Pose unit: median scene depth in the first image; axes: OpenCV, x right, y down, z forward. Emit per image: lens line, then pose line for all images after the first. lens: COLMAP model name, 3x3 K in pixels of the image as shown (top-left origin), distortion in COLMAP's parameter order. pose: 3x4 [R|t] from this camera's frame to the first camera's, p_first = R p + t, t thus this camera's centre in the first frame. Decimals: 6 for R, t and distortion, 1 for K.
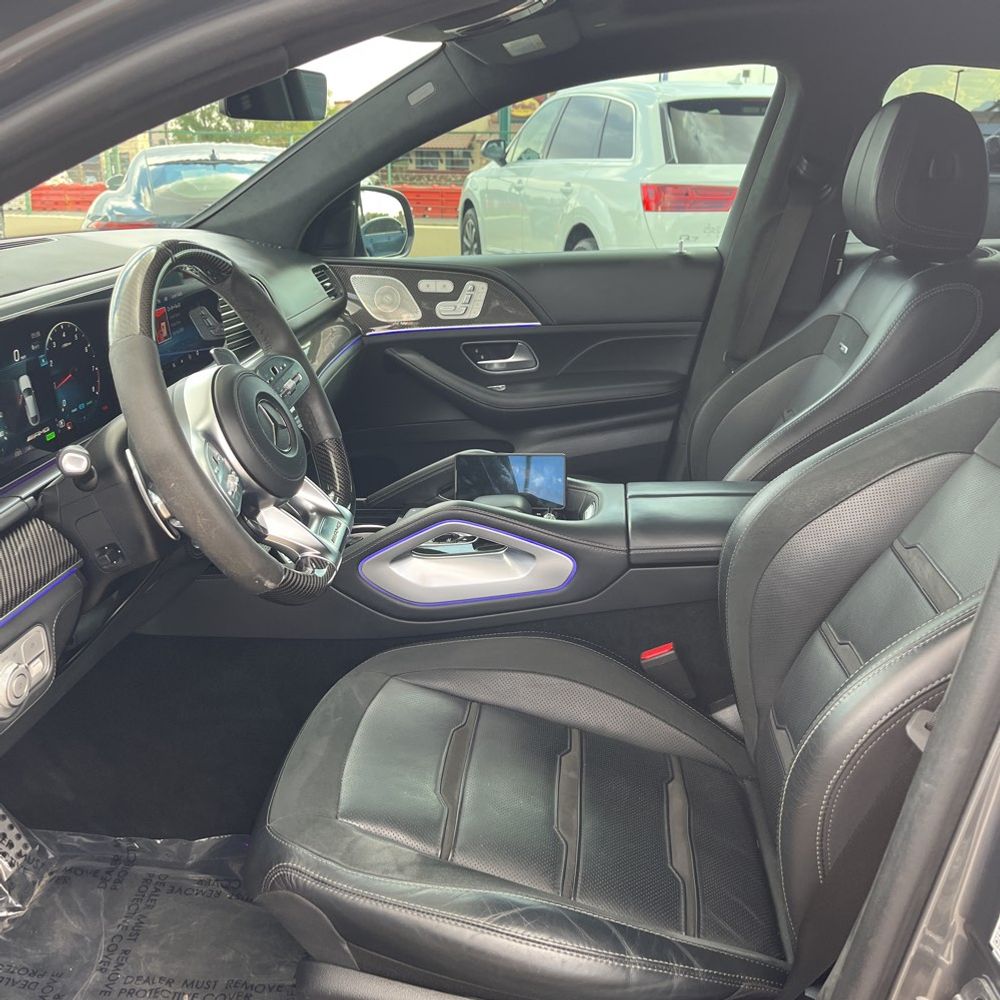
lens RADIAL K [[1049.4, 0, 500.0], [0, 1049.4, 500.0], [0, 0, 1]] dist [-0.149015, 0.264978]
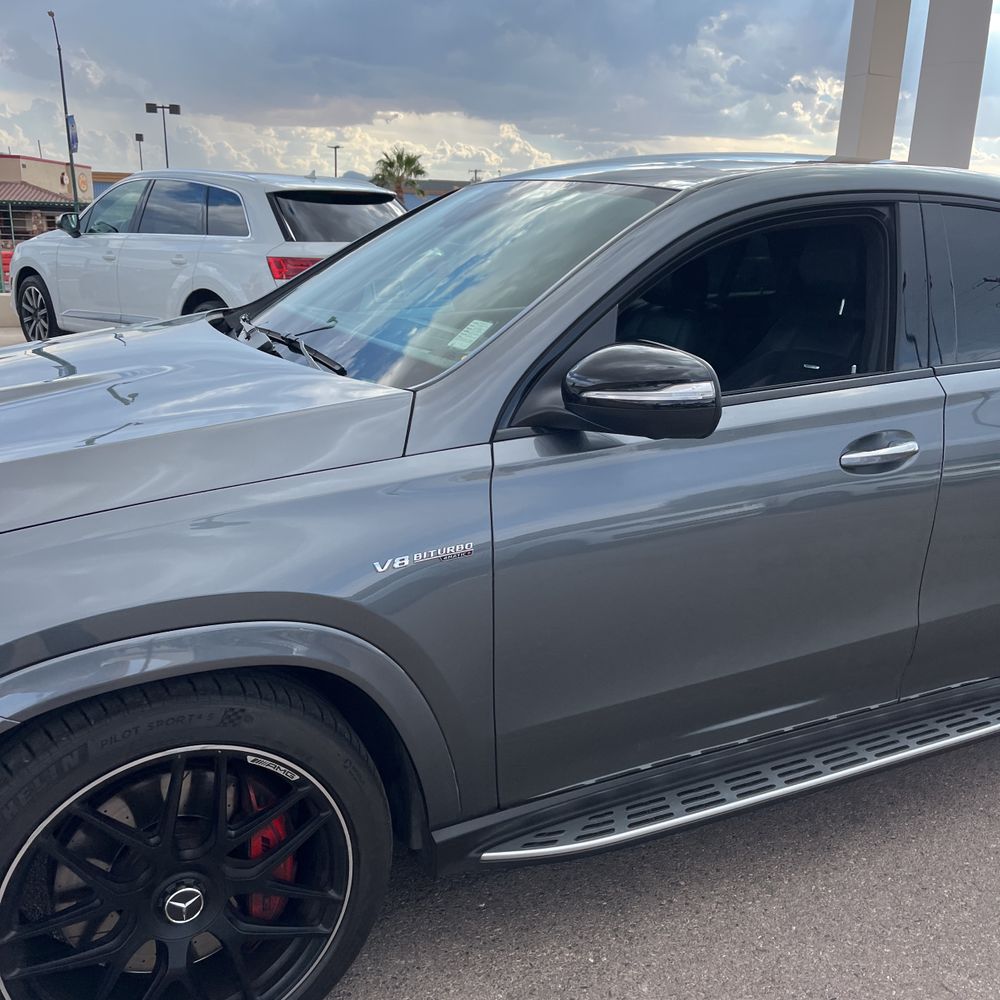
lens RADIAL K [[1015.4, 0, 500.3], [0, 1015.4, 494.7], [0, 0, 1]] dist [0.033478, -0.017785]
pose [[0.846974, -0.121310, 0.517610, -0.225100], [0.149769, 0.988631, -0.013368, 0.029765], [-0.510103, 0.088844, 0.855512, -0.136315]]
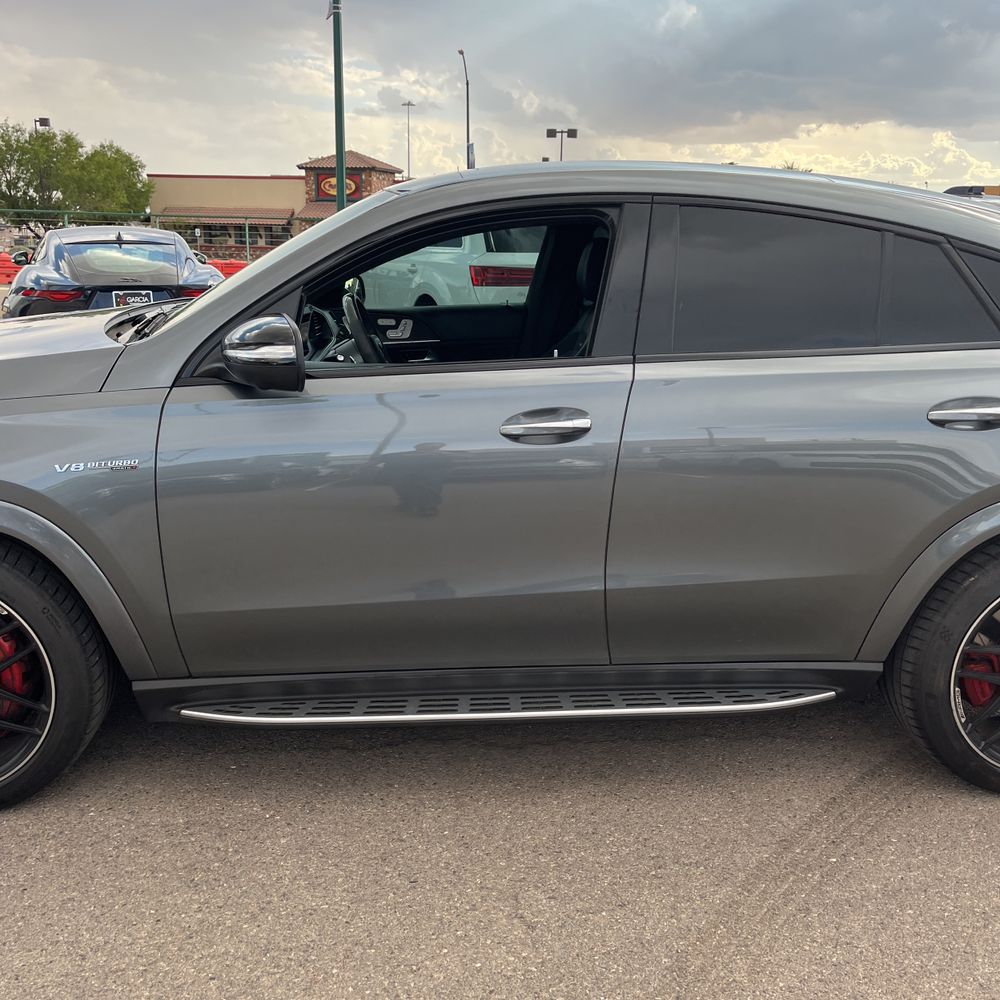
lens RADIAL K [[1023.1, 0, 499.6], [0, 1023.1, 503.2], [0, 0, 1]] dist [0.021709, -0.012753]
pose [[0.984567, -0.030251, 0.172372, -0.054066], [0.040997, 0.997408, -0.059127, 0.073560], [-0.170137, 0.065282, 0.983256, -0.261540]]
